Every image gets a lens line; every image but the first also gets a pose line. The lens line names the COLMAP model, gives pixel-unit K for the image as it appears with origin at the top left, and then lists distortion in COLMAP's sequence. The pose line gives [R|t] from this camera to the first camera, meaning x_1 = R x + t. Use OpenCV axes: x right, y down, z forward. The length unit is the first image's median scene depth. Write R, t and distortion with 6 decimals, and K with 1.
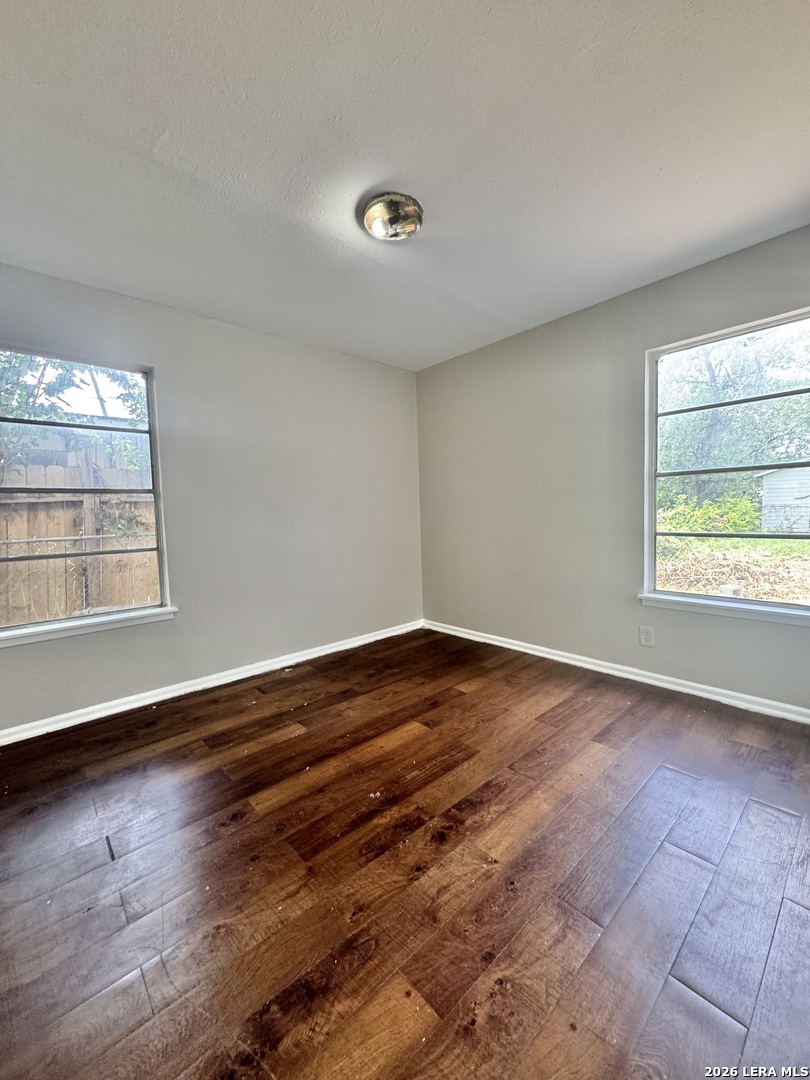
lens RADIAL K [[435.0, 0, 405.0], [0, 435.0, 540.0], [0, 0, 1]] dist [-0.003741, 0.000317]
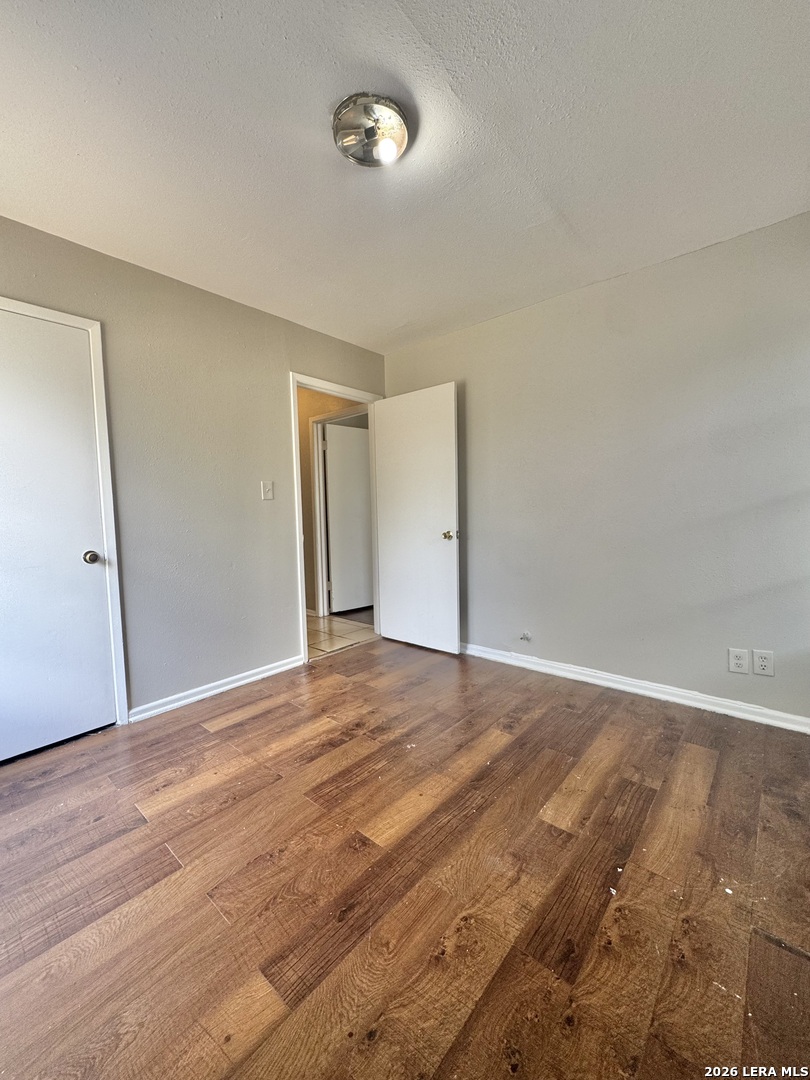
lens RADIAL K [[435.0, 0, 405.0], [0, 435.0, 540.0], [0, 0, 1]] dist [-0.003741, 0.000317]
pose [[-0.991581, 0.060480, -0.114497, 0.039256], [0.044674, 0.989715, 0.135899, -0.102263], [0.121539, 0.129639, -0.984084, 1.667465]]
